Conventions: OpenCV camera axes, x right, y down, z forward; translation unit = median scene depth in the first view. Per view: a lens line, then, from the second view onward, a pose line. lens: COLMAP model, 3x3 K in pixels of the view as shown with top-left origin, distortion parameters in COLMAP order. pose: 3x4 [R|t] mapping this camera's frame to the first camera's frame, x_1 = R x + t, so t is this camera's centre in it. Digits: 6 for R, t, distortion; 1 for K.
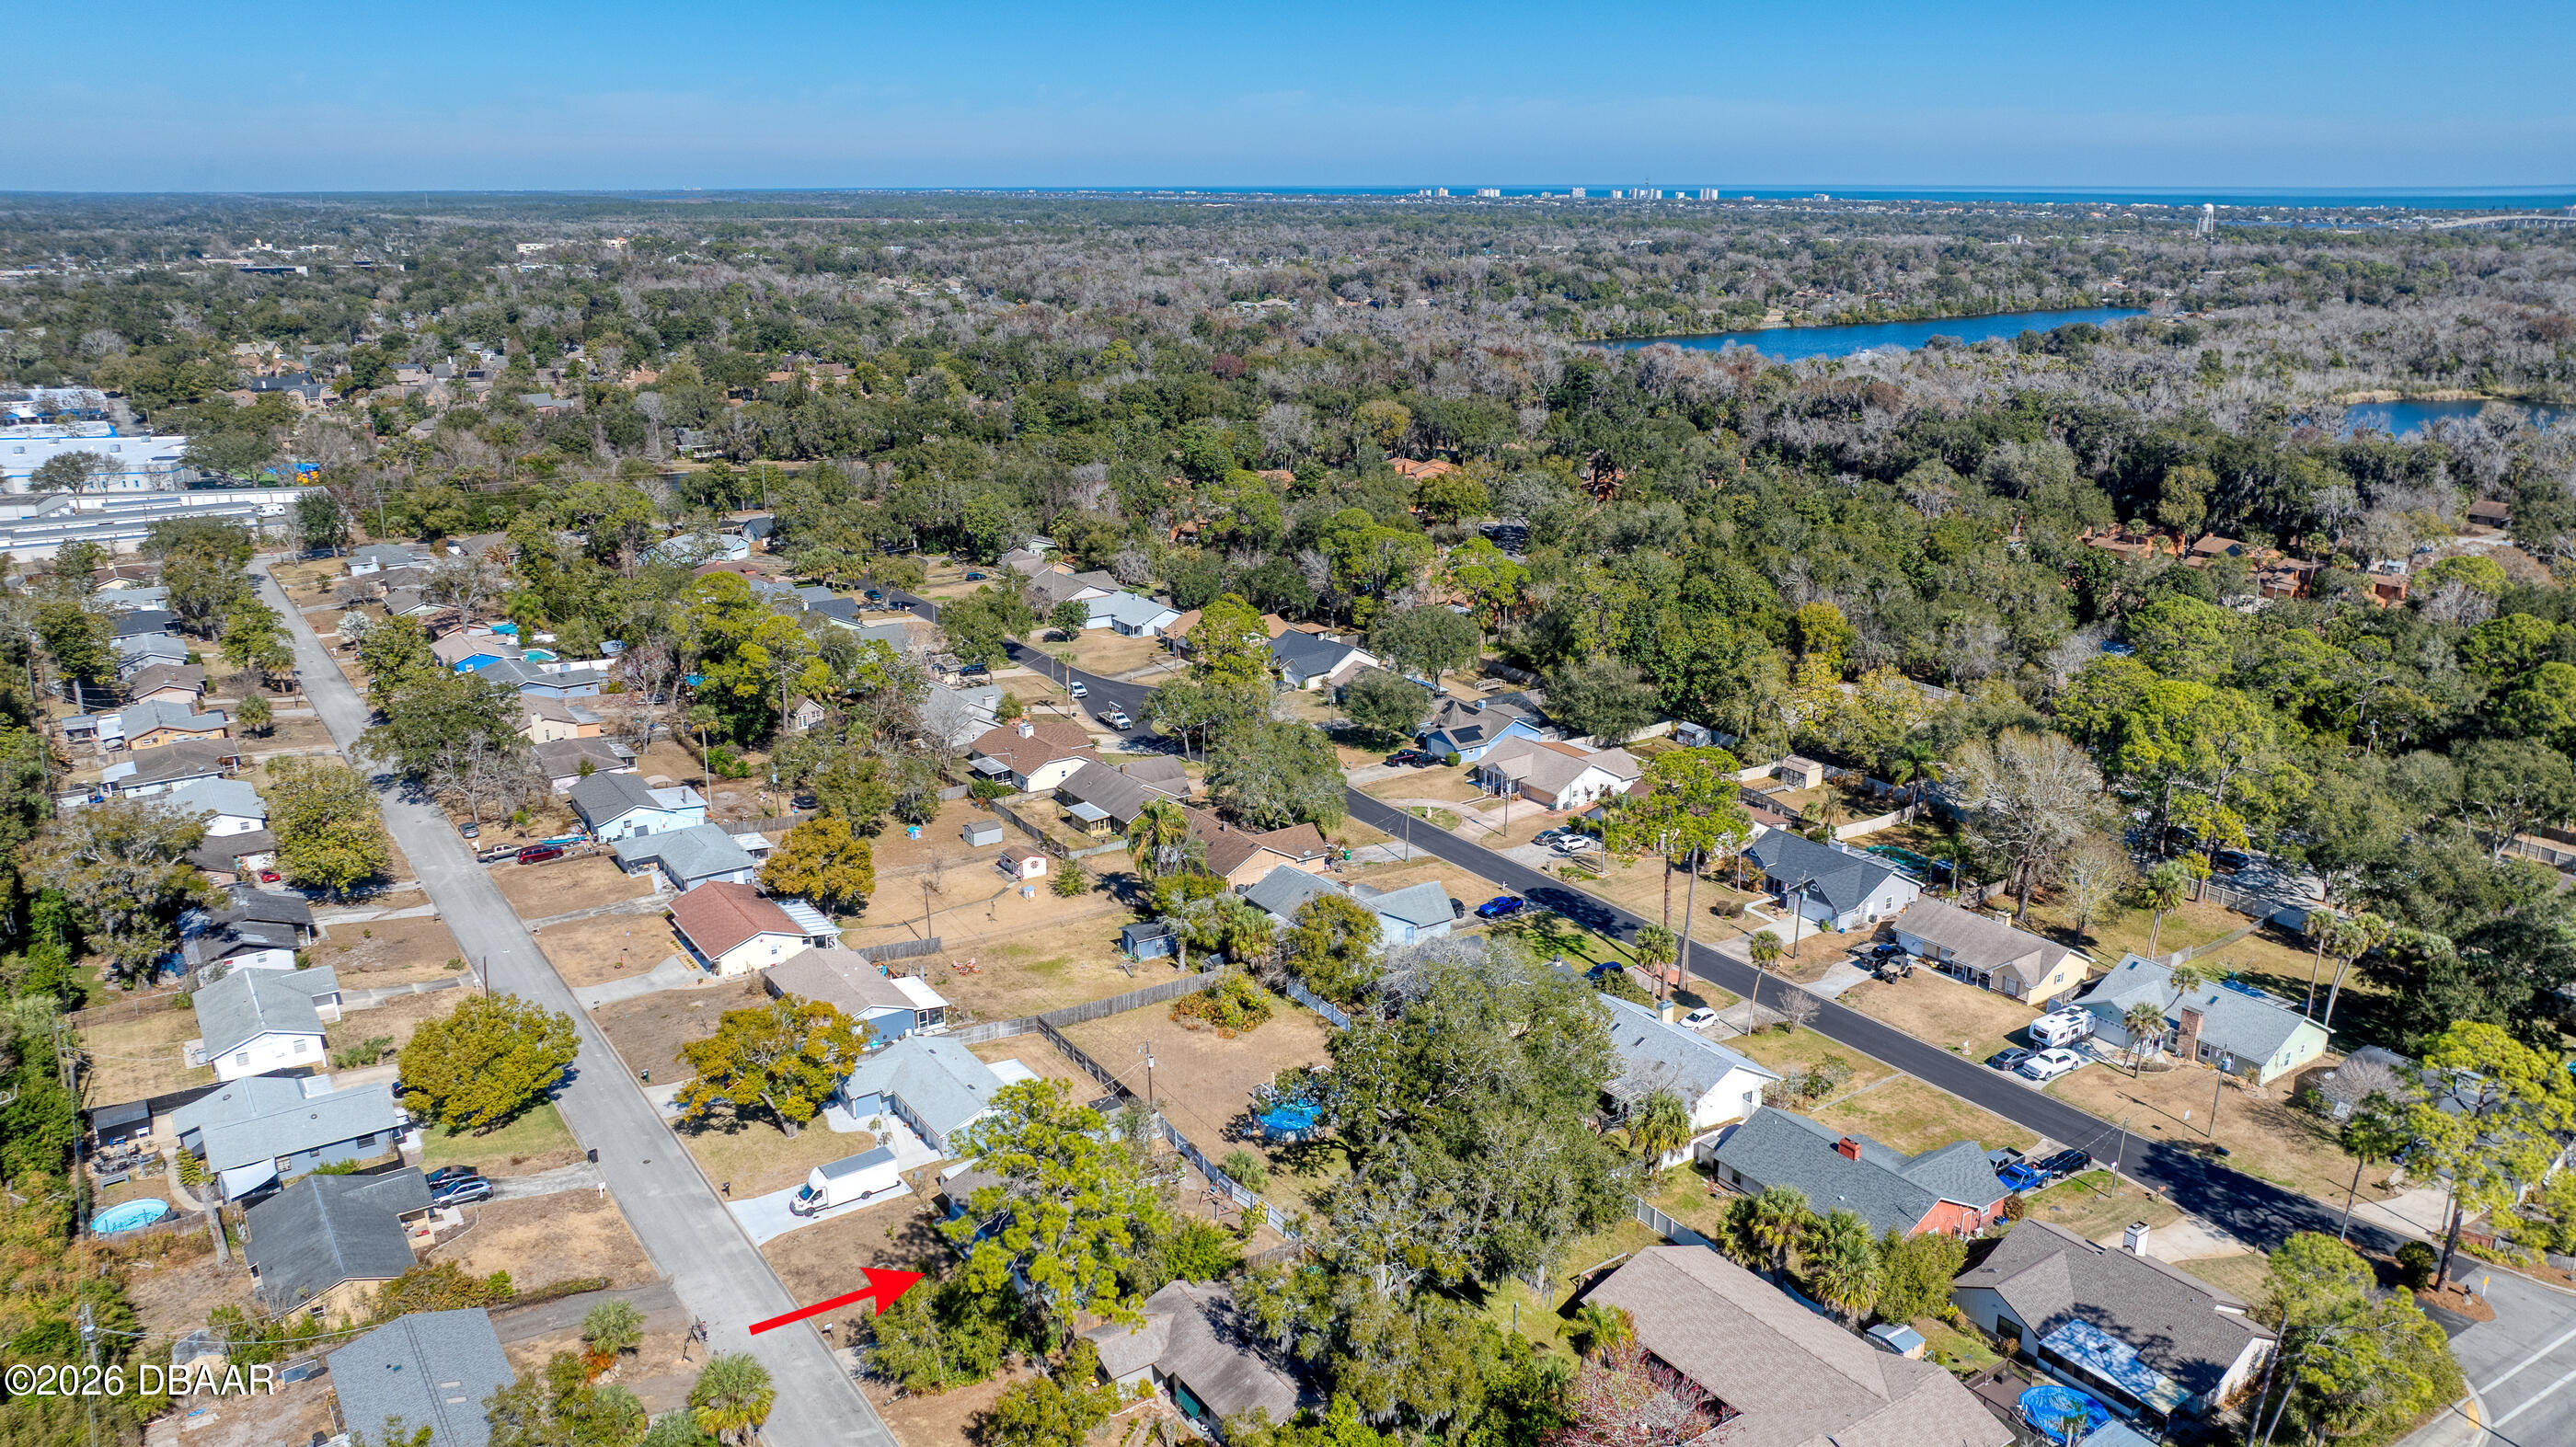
lens RADIAL K [[1823.9, 0, 1285.6], [0, 1823.9, 730.2], [0, 0, 1]] dist [-0.031352, 0.028049]
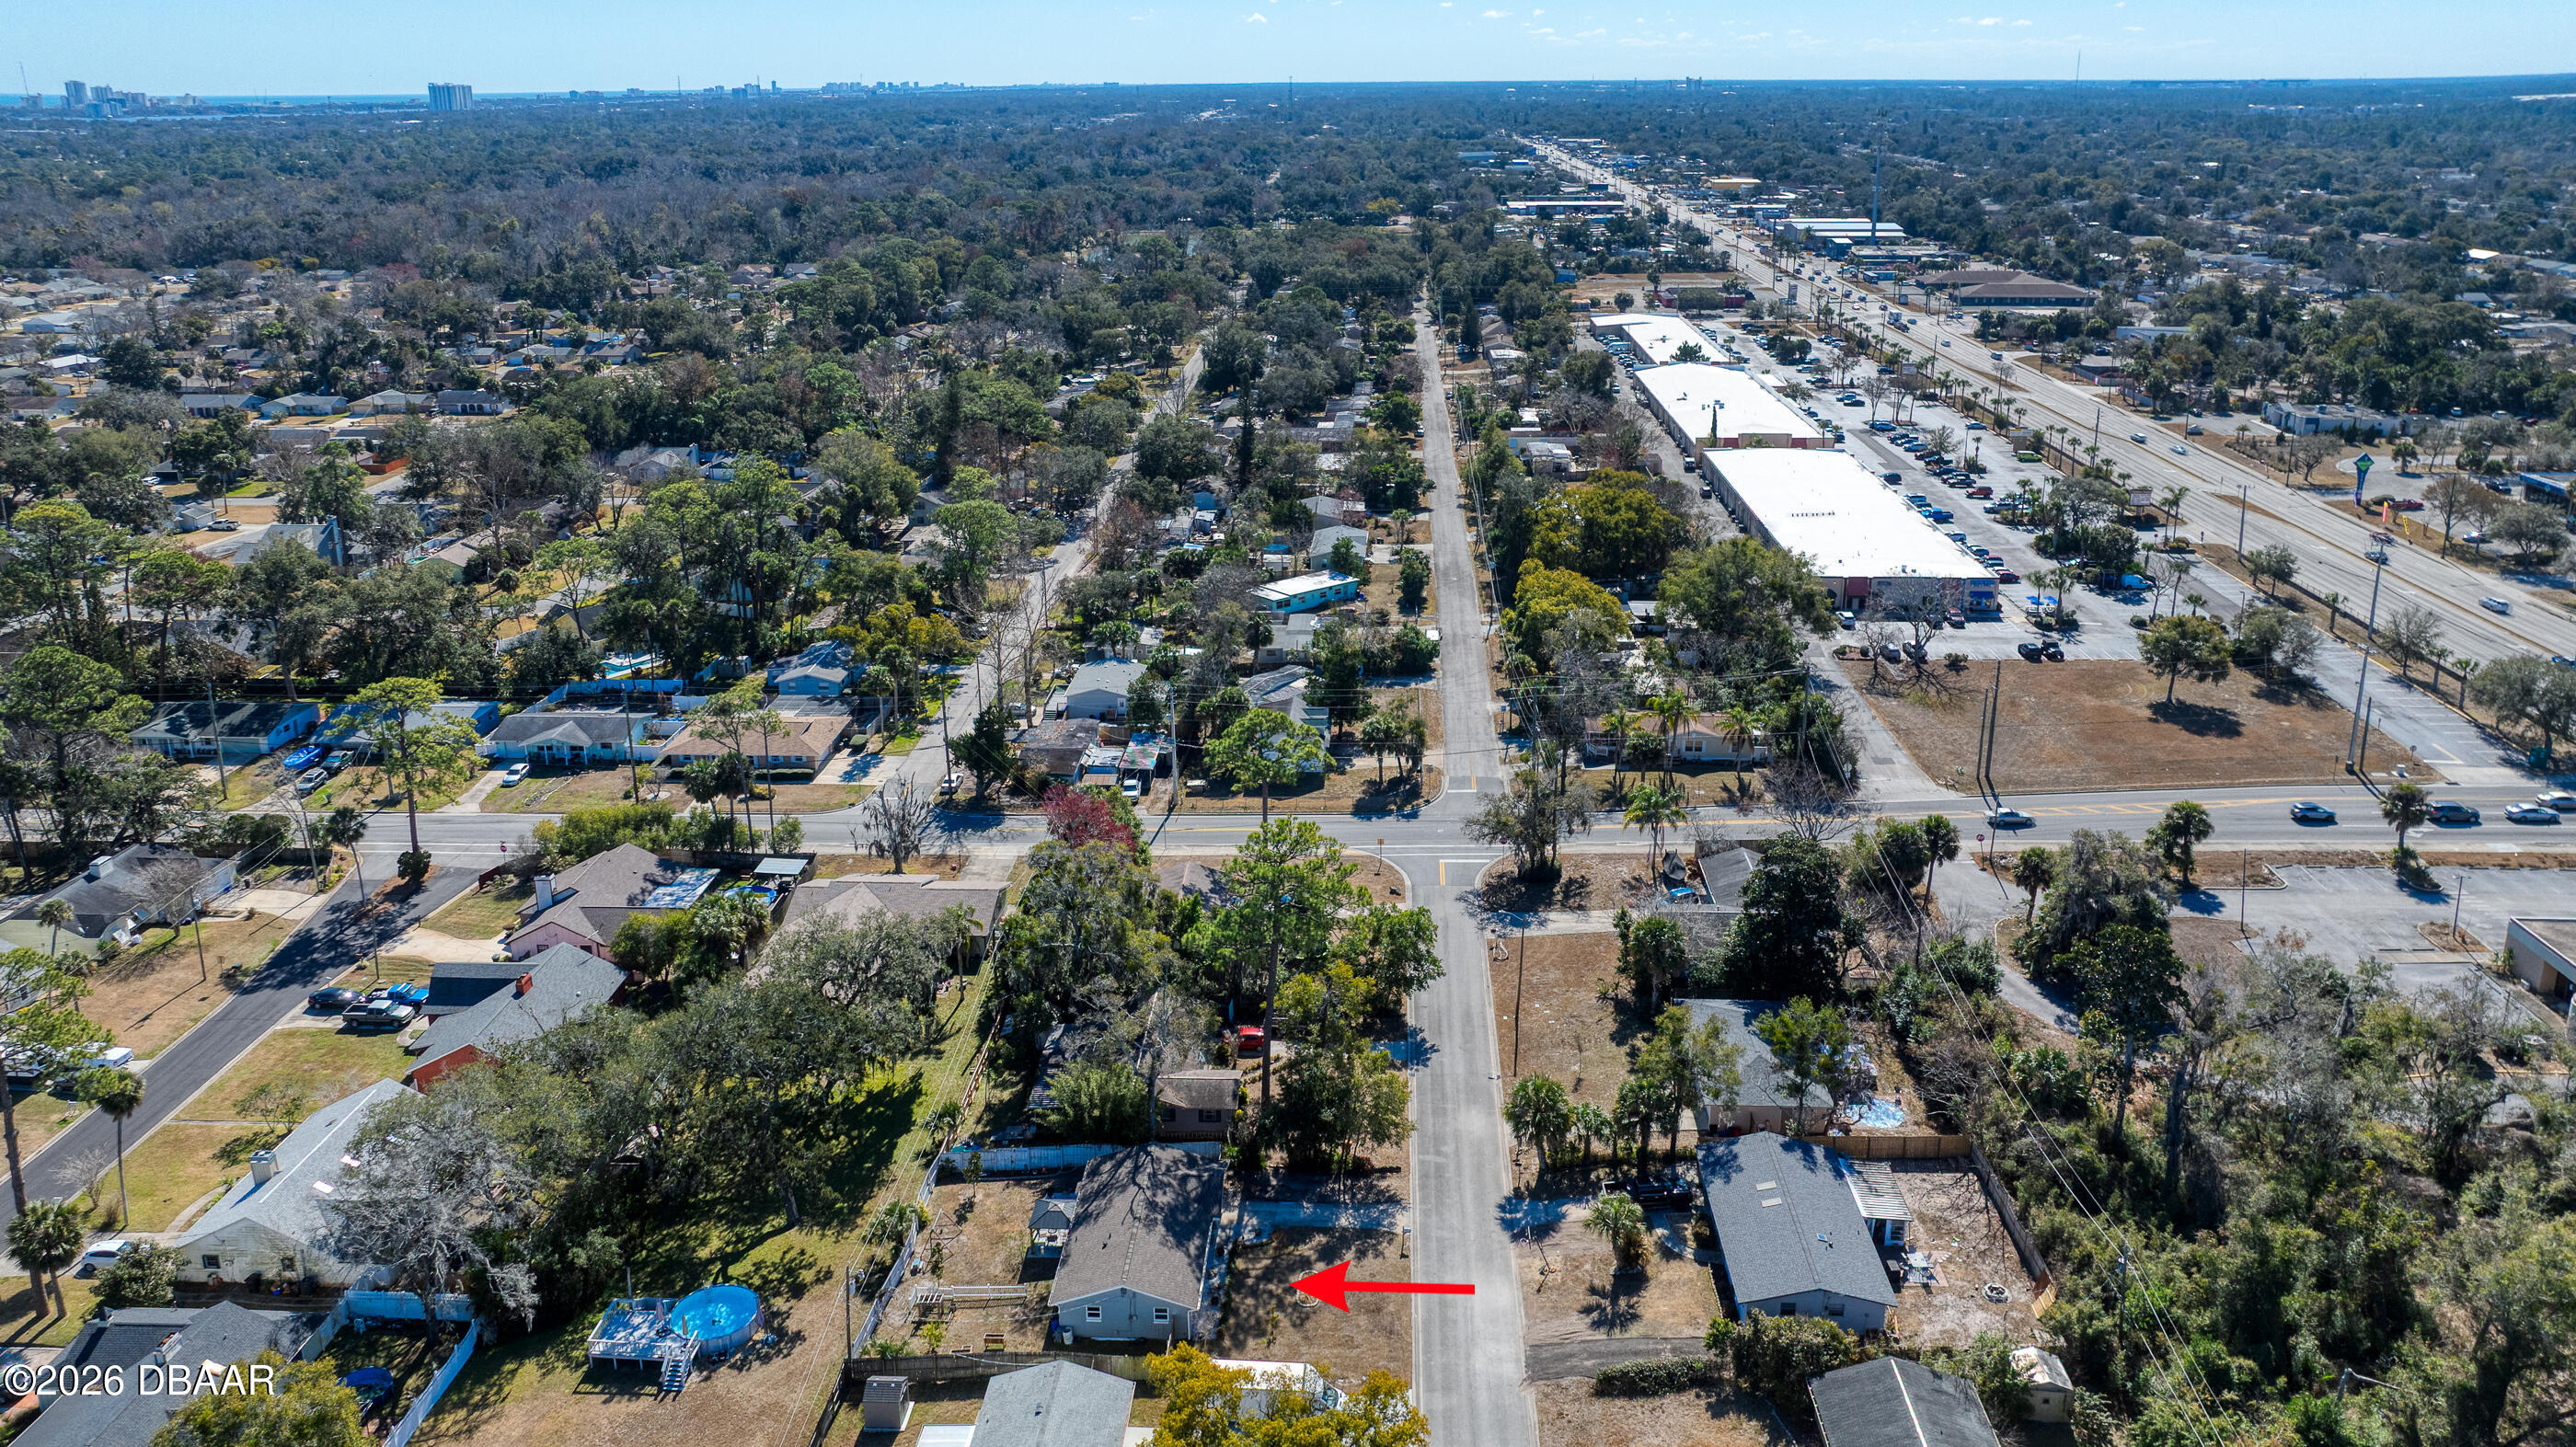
lens RADIAL K [[1823.9, 0, 1313.6], [0, 1823.9, 728.5], [0, 0, 1]] dist [-0.031352, 0.028049]
pose [[-0.801420, -0.196961, 0.564740, -0.426442], [0.181356, 0.819744, 0.543258, -0.260146], [-0.569944, 0.537797, -0.621240, 0.900847]]
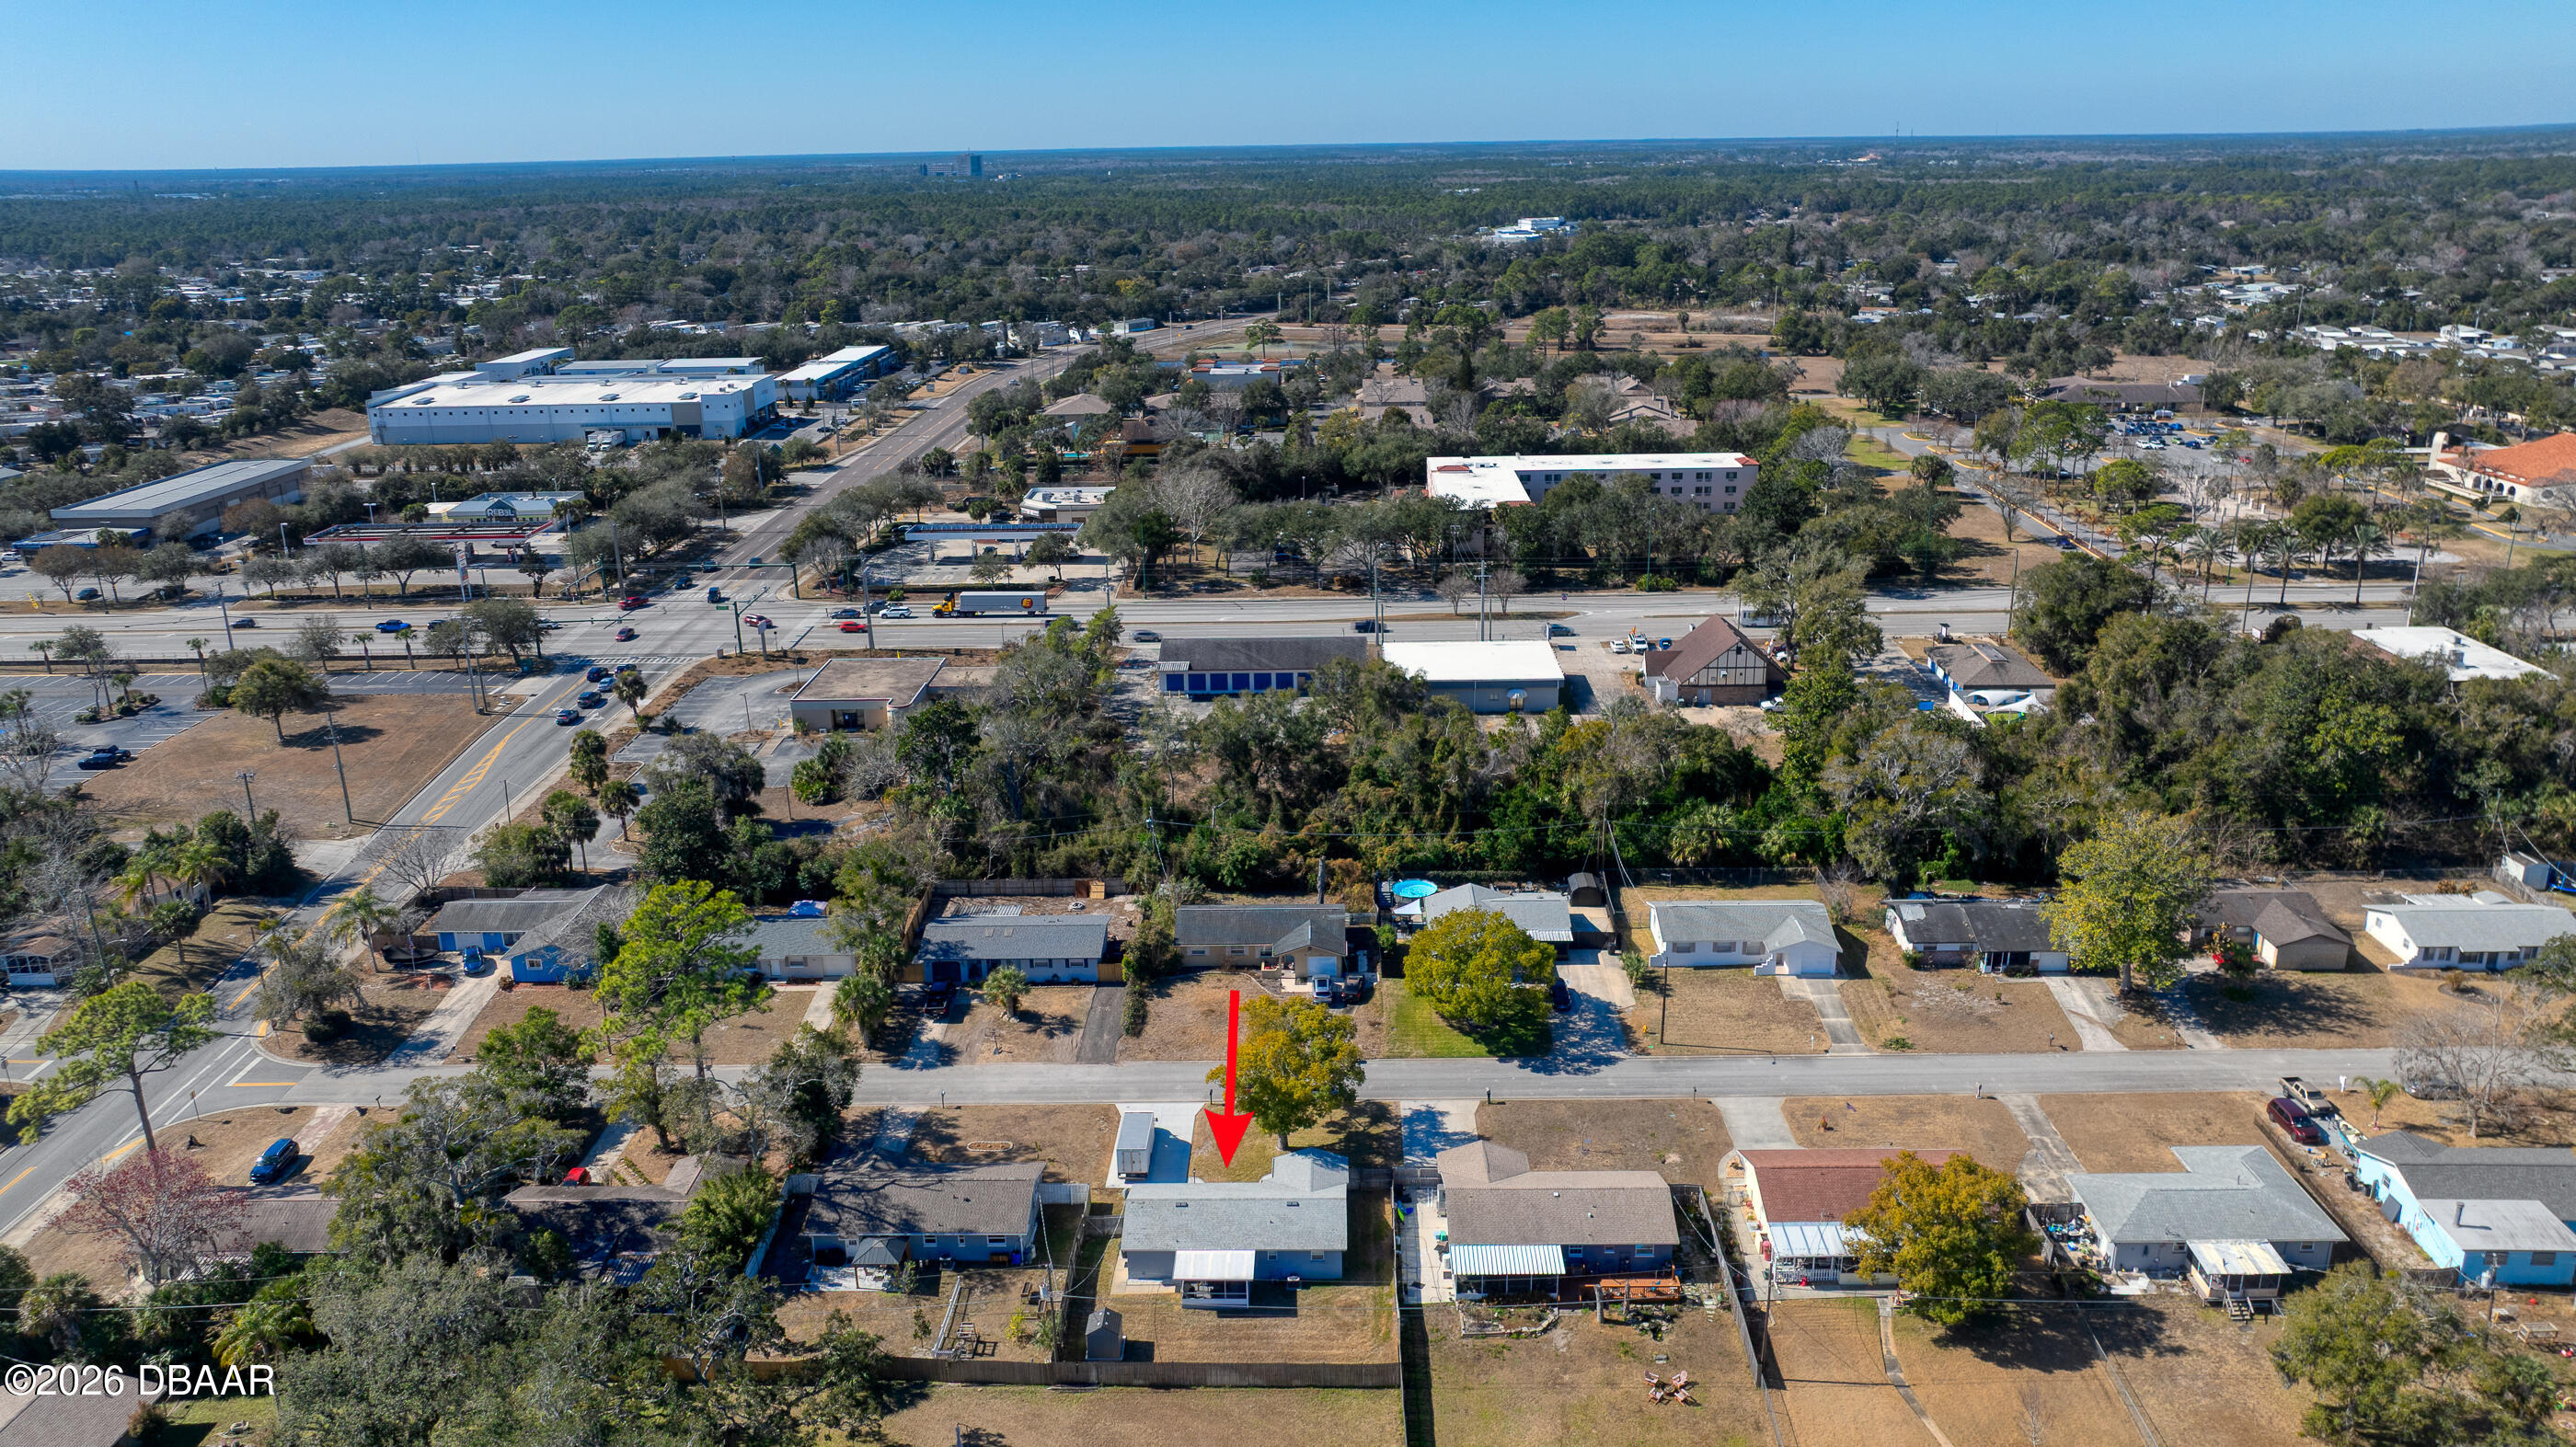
lens RADIAL K [[1823.9, 0, 1304.0], [0, 1823.9, 720.9], [0, 0, 1]] dist [-0.031352, 0.028049]
pose [[-0.569186, 0.261211, -0.779613, 0.297553], [-0.224389, 0.862850, 0.452923, -0.293934], [0.790998, 0.432734, -0.432509, 0.970124]]
